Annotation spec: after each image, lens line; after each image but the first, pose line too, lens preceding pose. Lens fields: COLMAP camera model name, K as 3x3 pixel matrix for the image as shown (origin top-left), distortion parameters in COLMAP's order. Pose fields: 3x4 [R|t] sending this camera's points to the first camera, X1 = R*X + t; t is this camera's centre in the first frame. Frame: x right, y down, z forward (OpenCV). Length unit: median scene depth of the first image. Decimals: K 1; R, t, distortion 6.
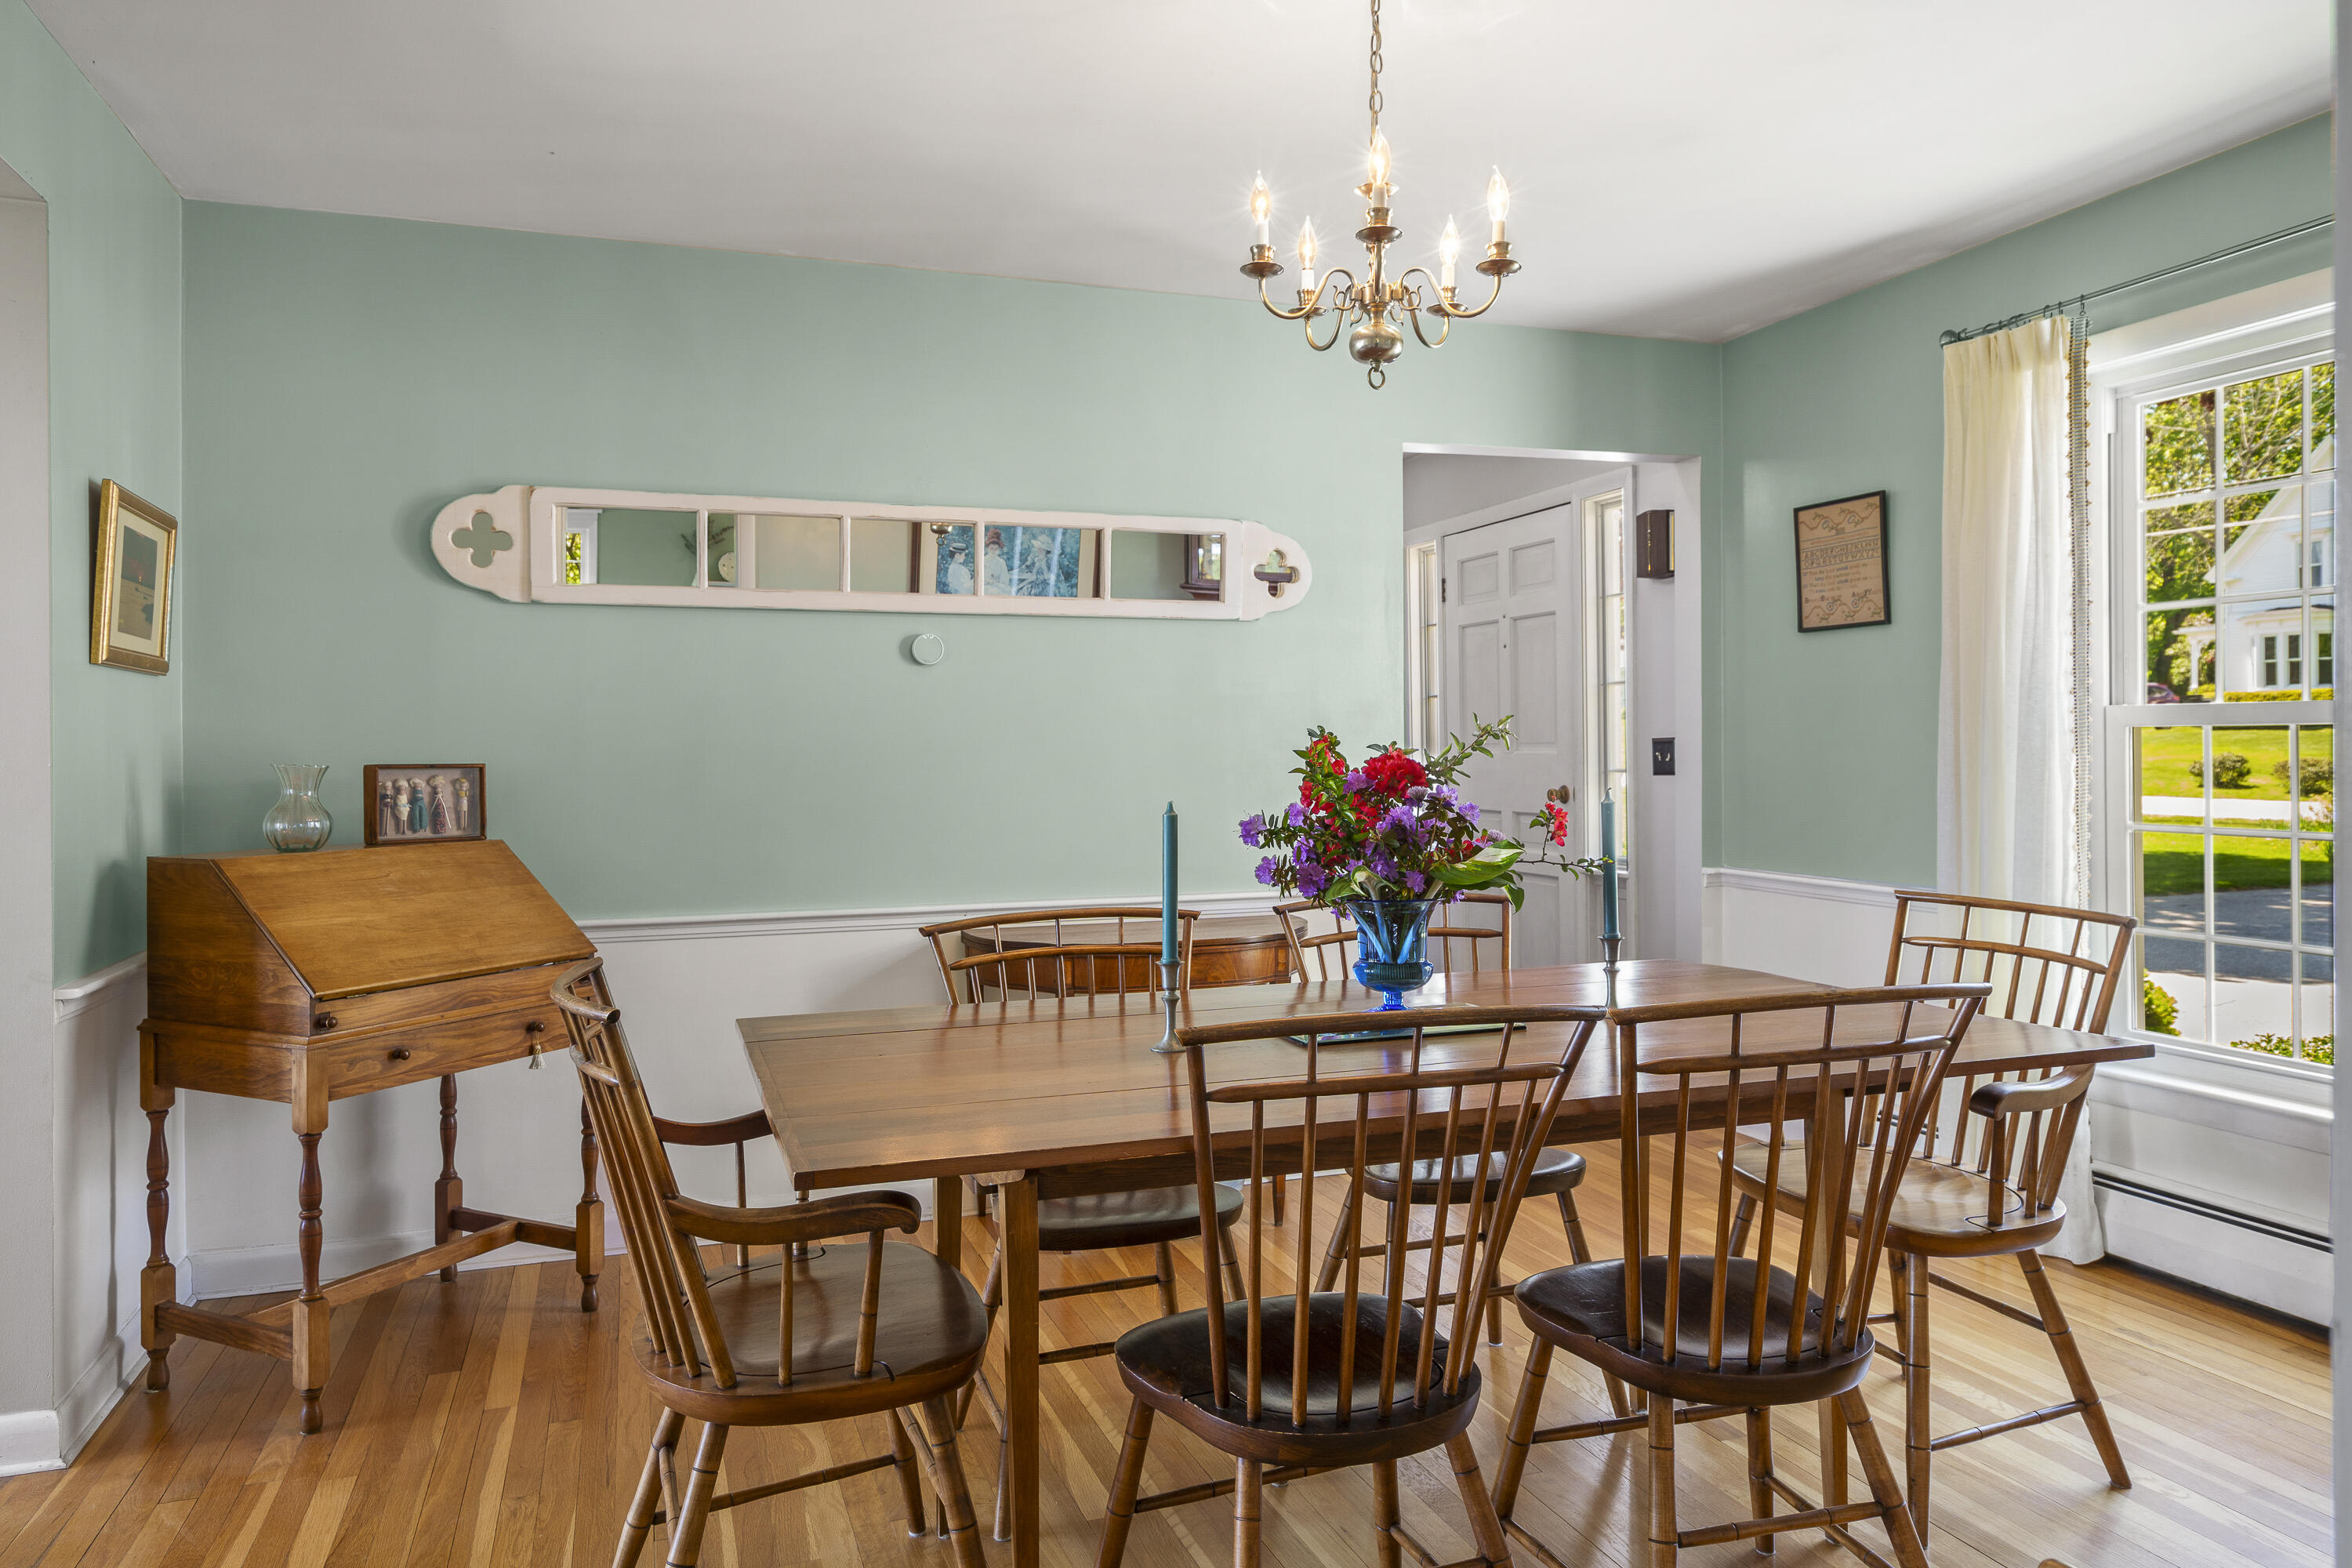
lens RADIAL K [[1540.1, 0, 1175.0], [0, 1540.1, 748.8], [0, 0, 1]] dist [0.000050, -0.000039]
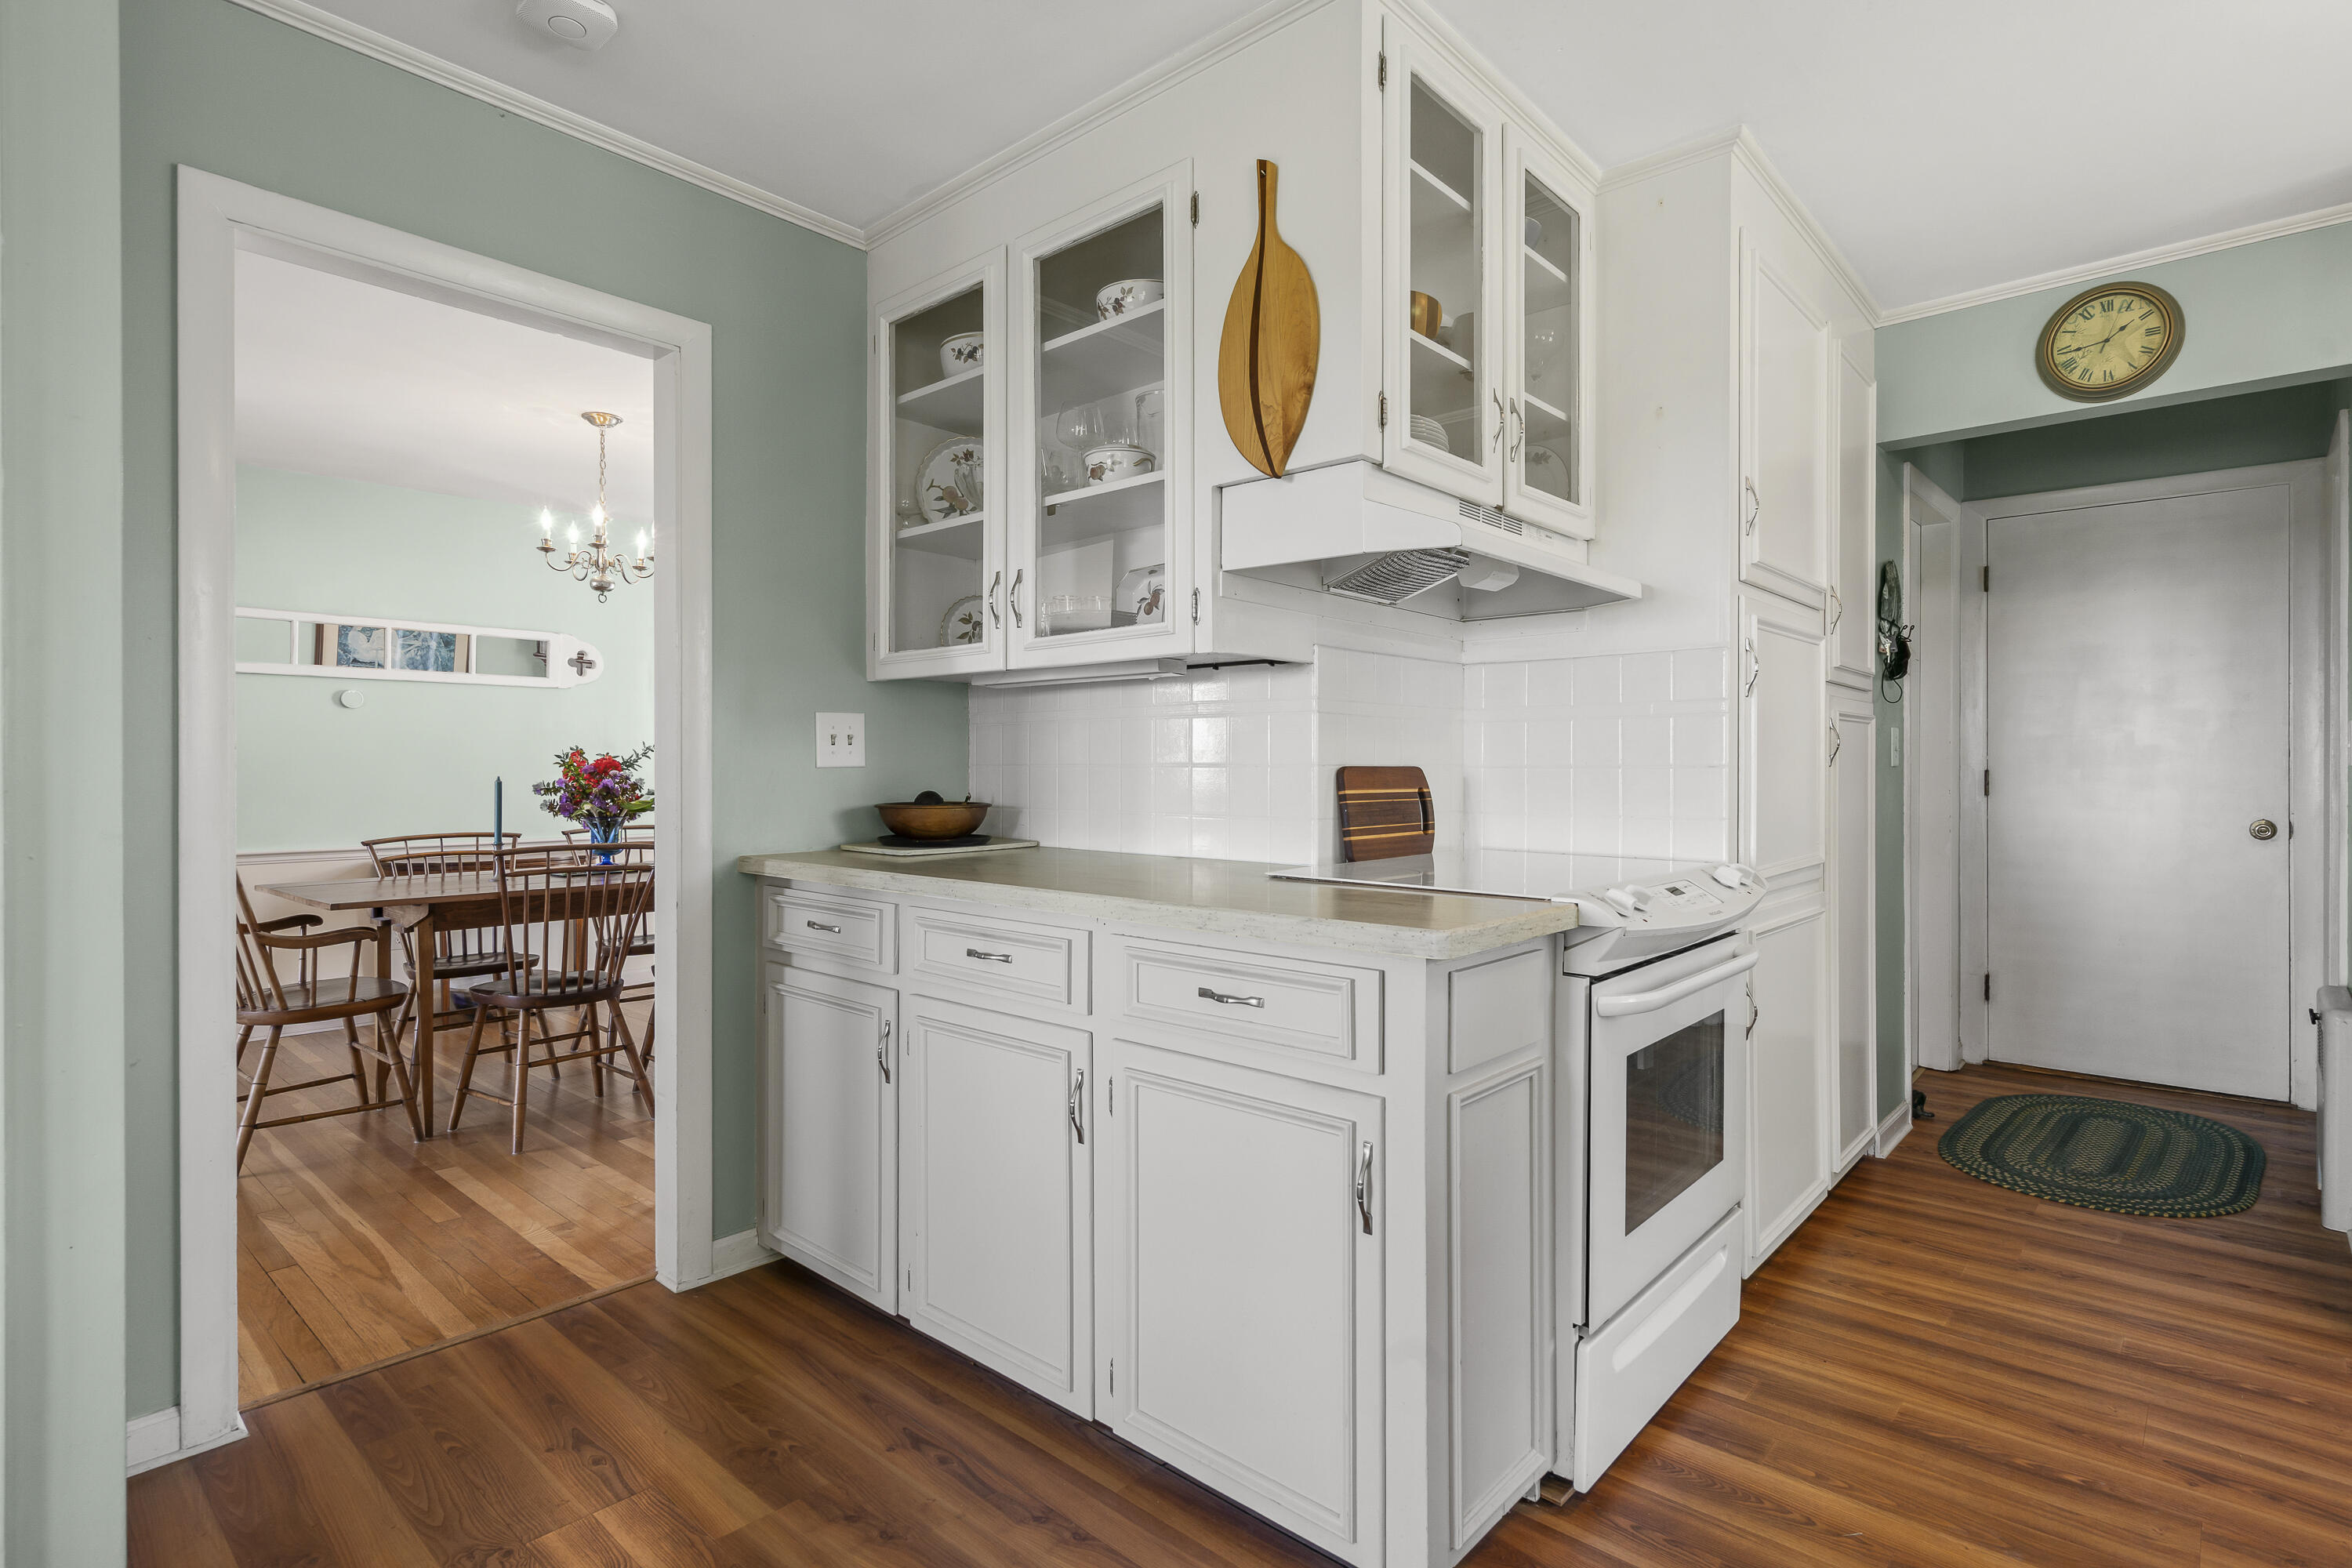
lens RADIAL K [[1167.0, 0, 1174.2], [0, 1167.0, 767.7], [0, 0, 1]] dist [0.000349, -0.000065]
pose [[0.882334, 0.005452, 0.470592, 0.065099], [-0.003933, 0.999983, -0.004210, 0.023371], [-0.470607, 0.001864, 0.882341, -1.011526]]
